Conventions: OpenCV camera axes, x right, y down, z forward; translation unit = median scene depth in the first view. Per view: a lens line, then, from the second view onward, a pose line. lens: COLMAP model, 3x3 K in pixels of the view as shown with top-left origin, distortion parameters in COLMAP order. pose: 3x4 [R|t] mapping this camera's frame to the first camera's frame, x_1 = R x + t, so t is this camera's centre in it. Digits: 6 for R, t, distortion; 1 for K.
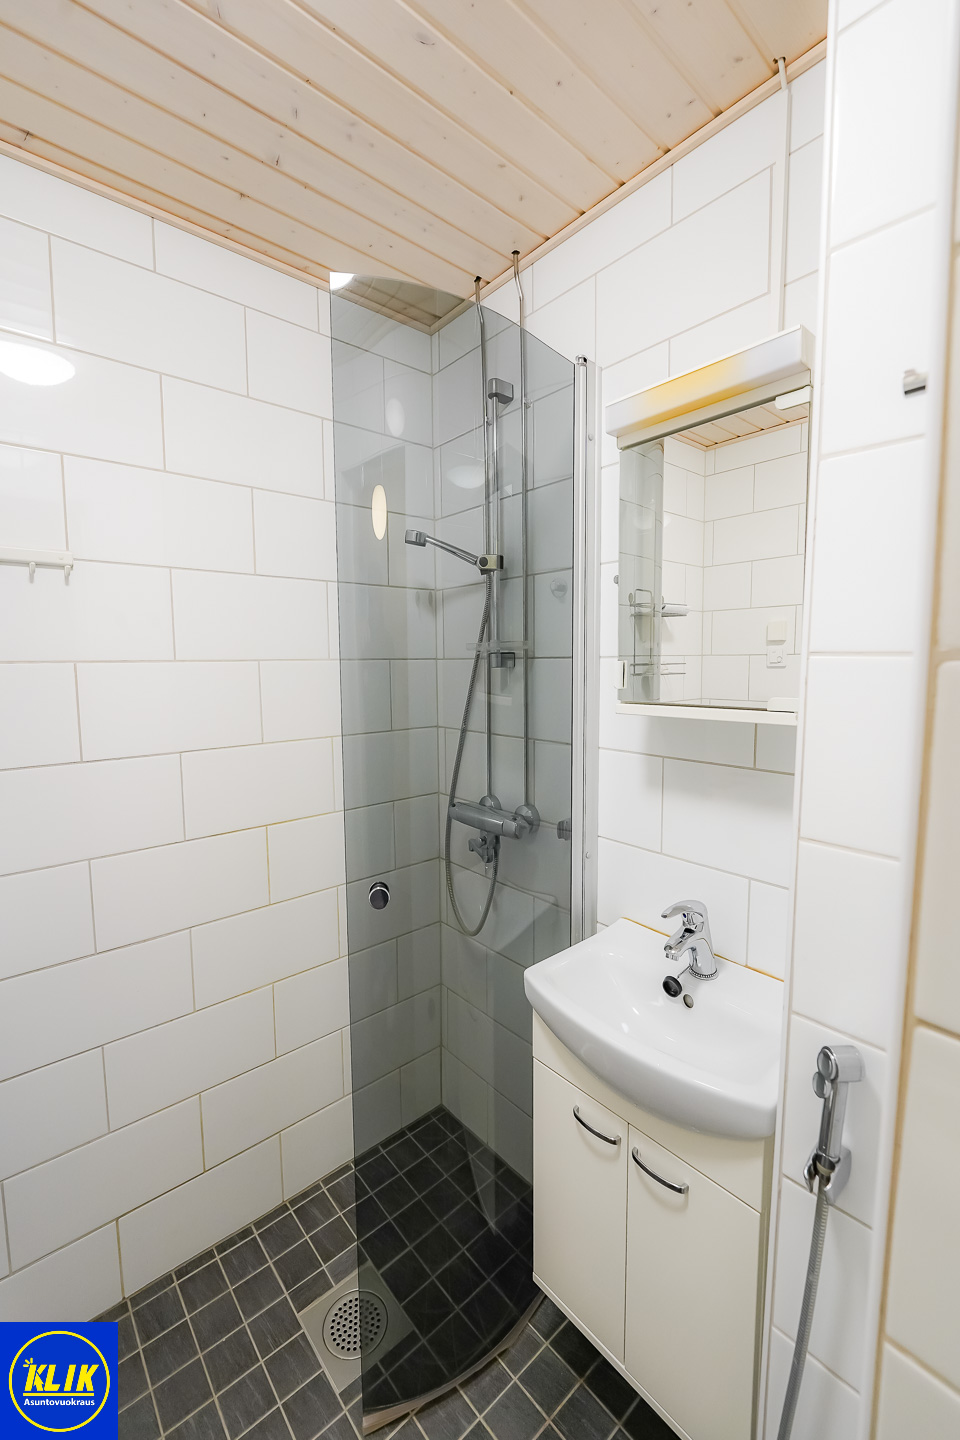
lens RADIAL K [[580.0, 0, 480.0], [0, 580.0, 720.0], [0, 0, 1]] dist [-0.001427, -0.003531]
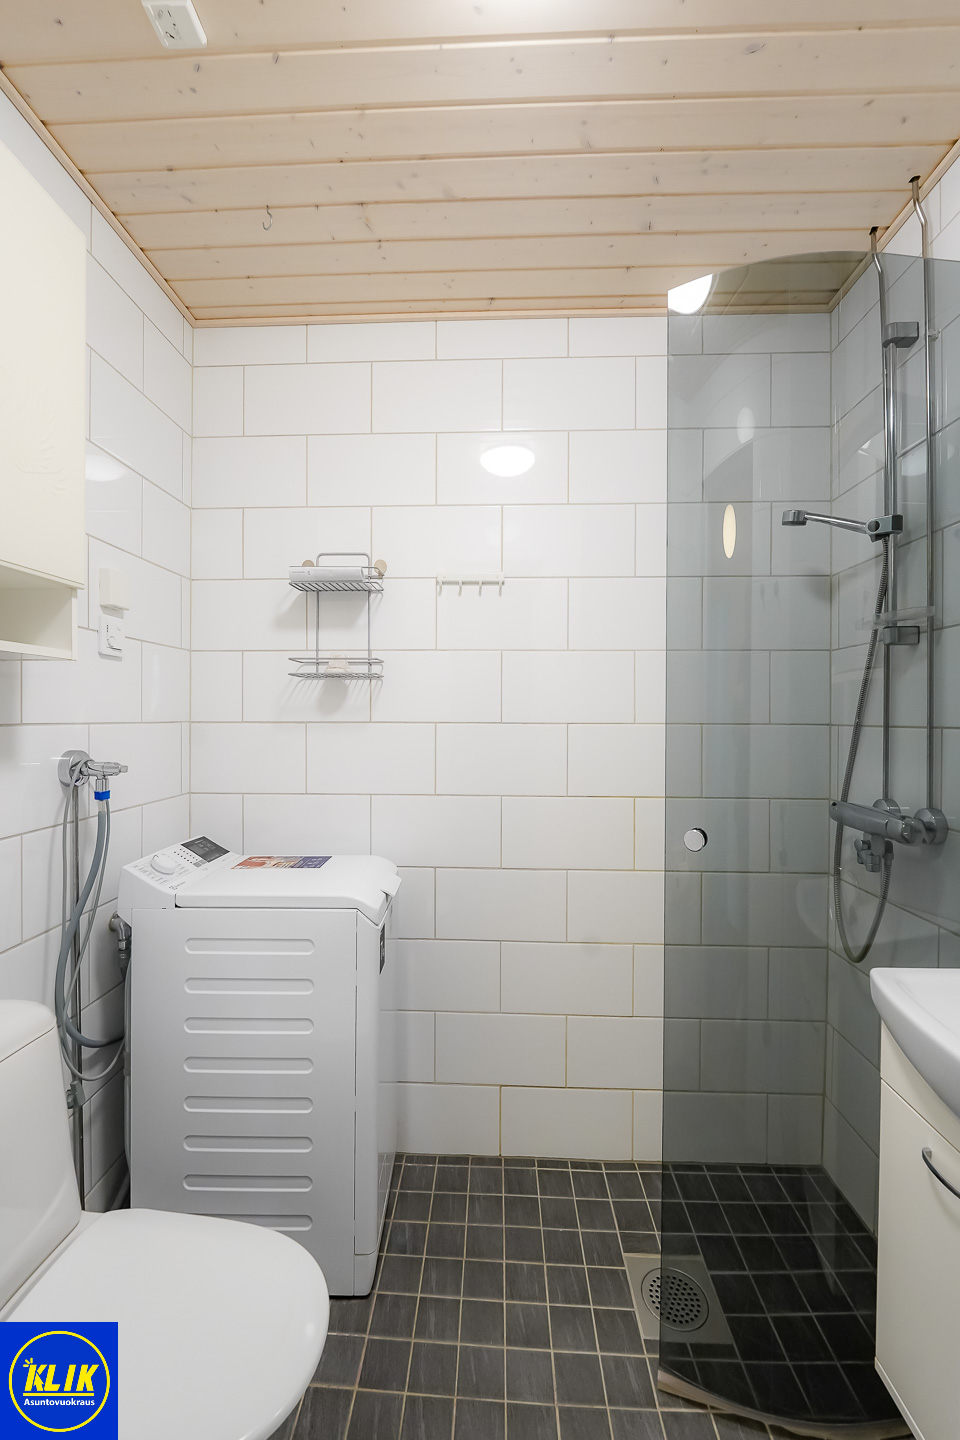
lens RADIAL K [[568.2, 0, 480.0], [0, 568.2, 720.0], [0, 0, 1]] dist [-0.009608, -0.000136]
pose [[0.740656, 0.021519, -0.671540, 0.148818], [-0.071381, 0.996351, -0.046800, 0.109002], [0.668082, 0.082598, 0.739489, -0.023228]]
